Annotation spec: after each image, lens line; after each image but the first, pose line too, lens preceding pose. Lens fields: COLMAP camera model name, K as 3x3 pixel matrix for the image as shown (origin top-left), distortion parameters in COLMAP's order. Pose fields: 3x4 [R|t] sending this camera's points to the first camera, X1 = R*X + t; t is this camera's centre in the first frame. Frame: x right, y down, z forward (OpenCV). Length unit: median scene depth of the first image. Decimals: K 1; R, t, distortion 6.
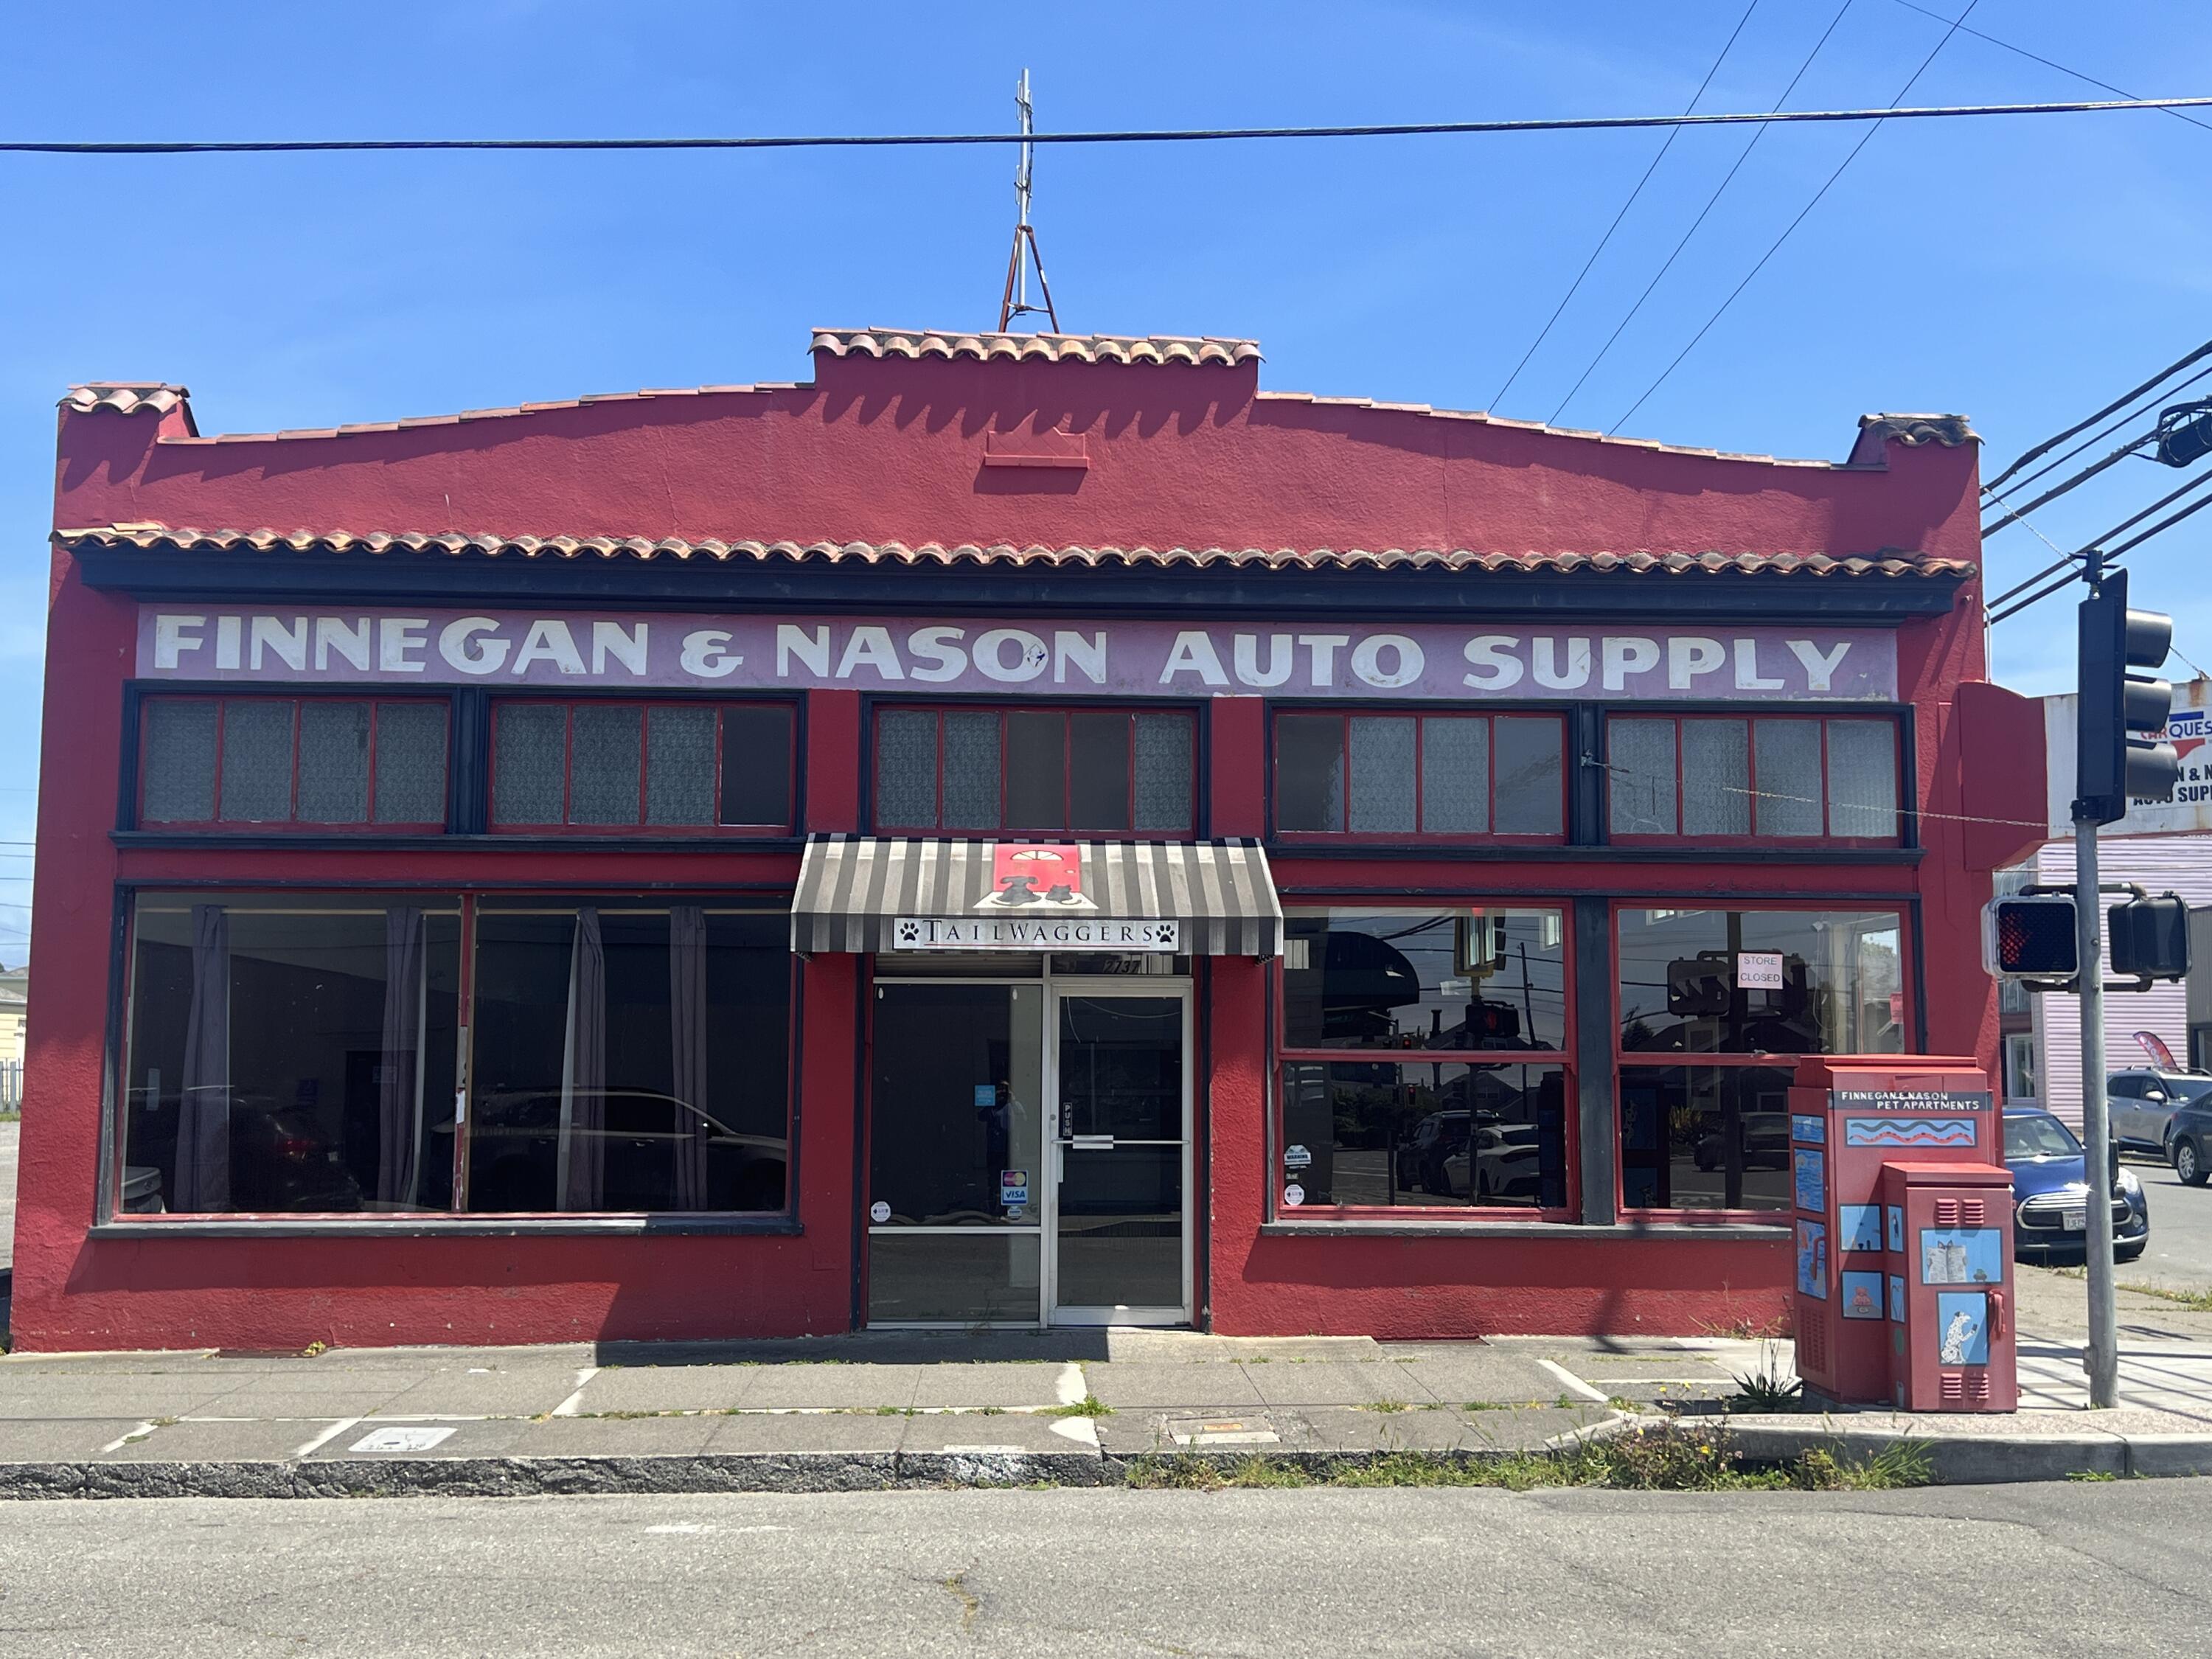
lens RADIAL K [[2374.5, 0, 1118.3], [0, 2374.5, 834.6], [0, 0, 1]] dist [0.157188, -0.426131]
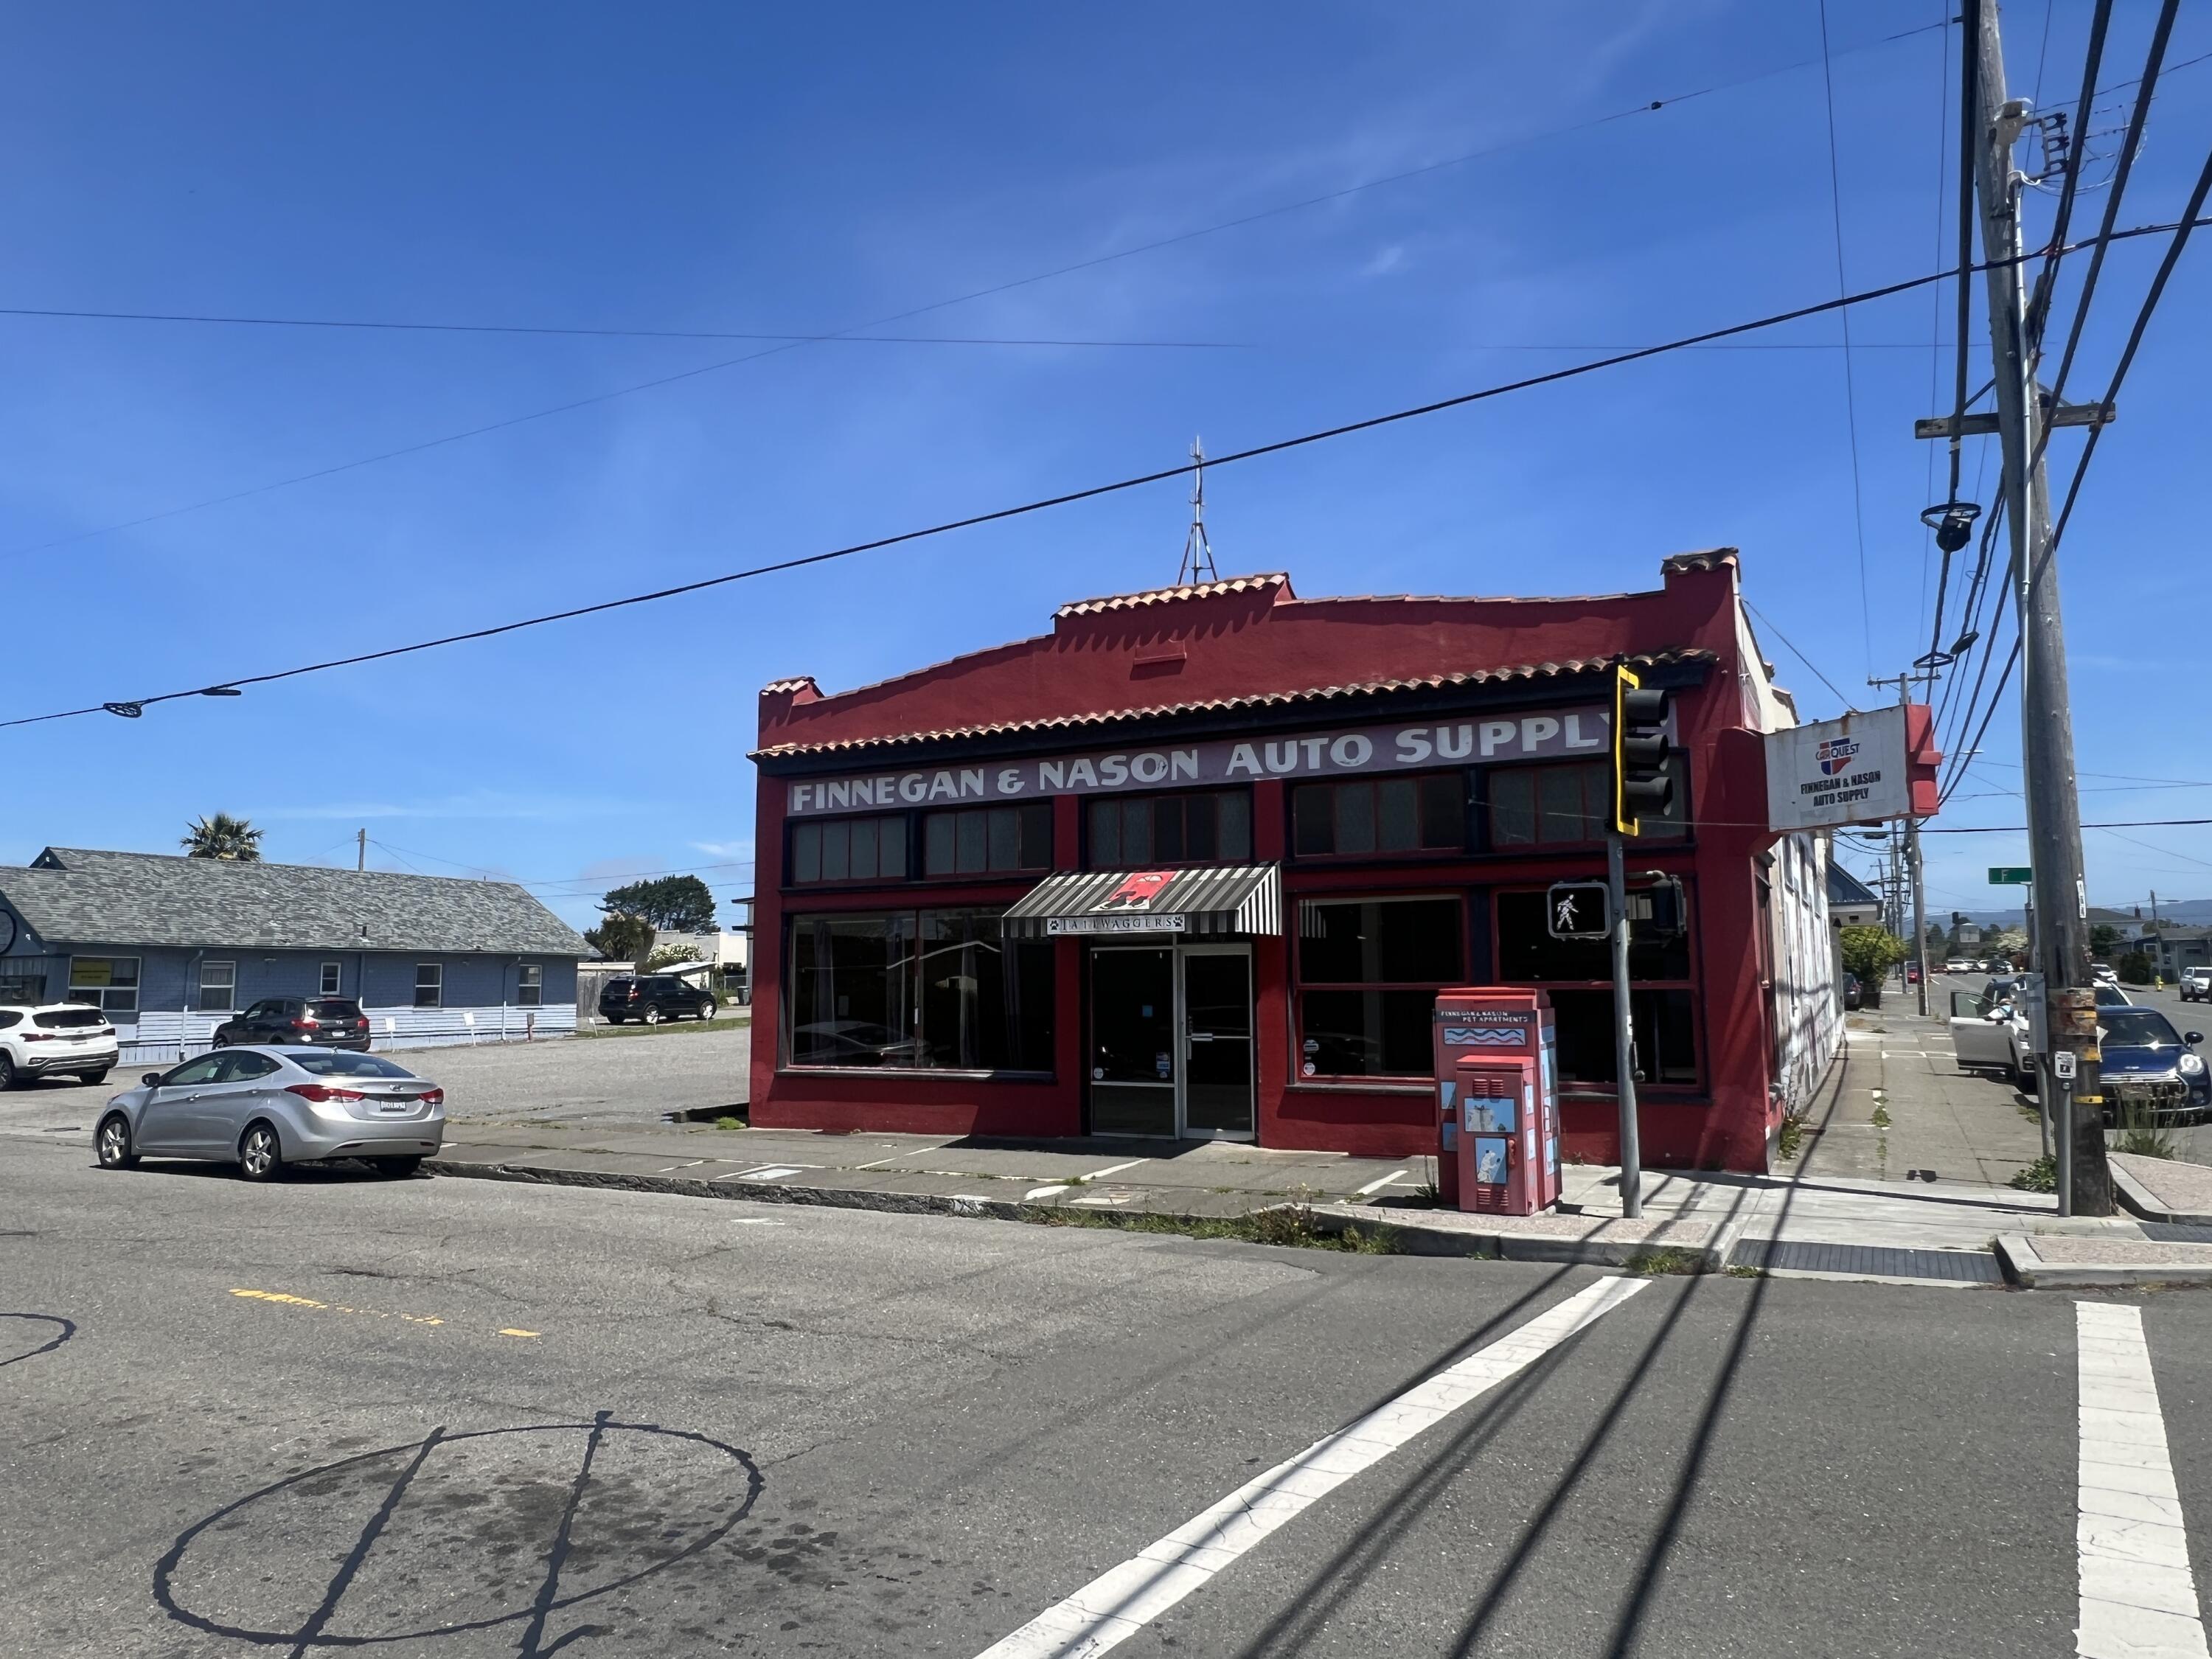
lens RADIAL K [[1428.2, 0, 1094.5], [0, 1428.2, 828.9], [0, 0, 1]] dist [-0.001570, 0.000224]
pose [[0.854990, -0.066954, -0.514304, 0.479166], [0.064184, 0.997669, -0.023179, -0.006288], [0.514657, -0.013192, 0.857295, 0.046343]]
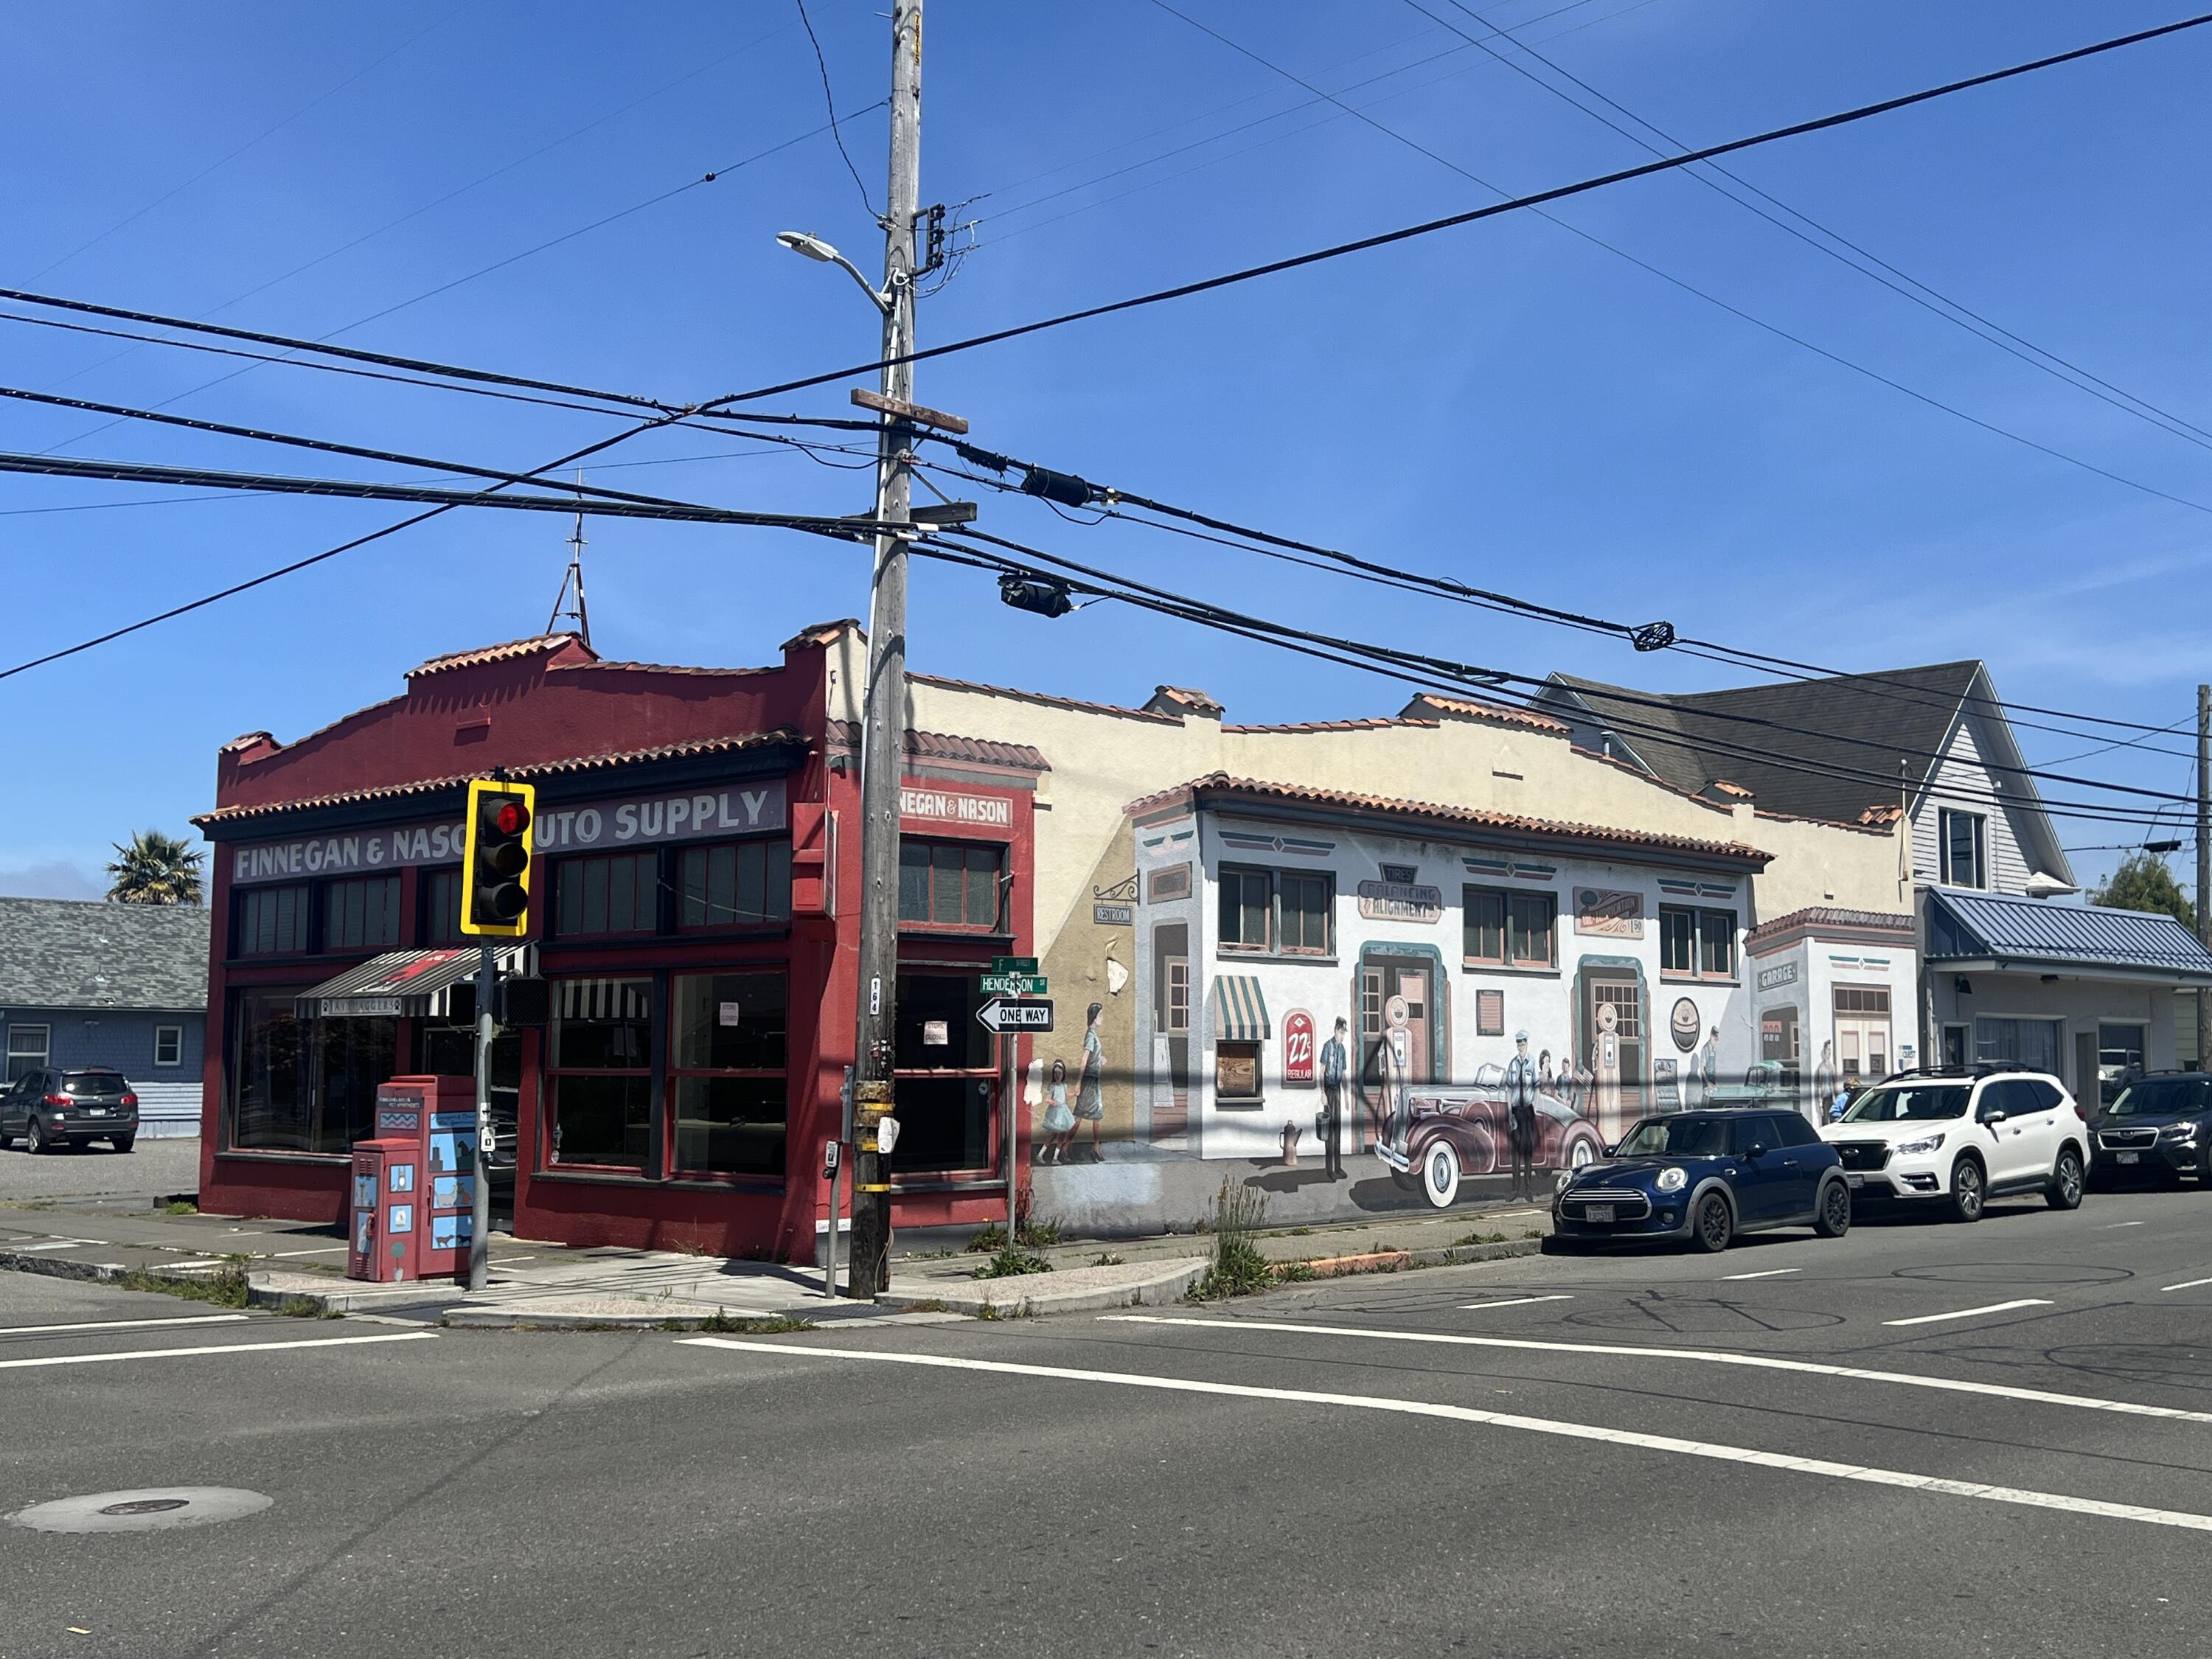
lens RADIAL K [[2318.2, 0, 1106.0], [0, 2318.2, 829.5], [0, 0, 1]] dist [0.180692, -0.456928]
pose [[0.686144, -0.072018, -0.723892, 1.519661], [0.073498, 0.996859, -0.029510, 0.001901], [0.723744, -0.032957, 0.689282, 0.167690]]
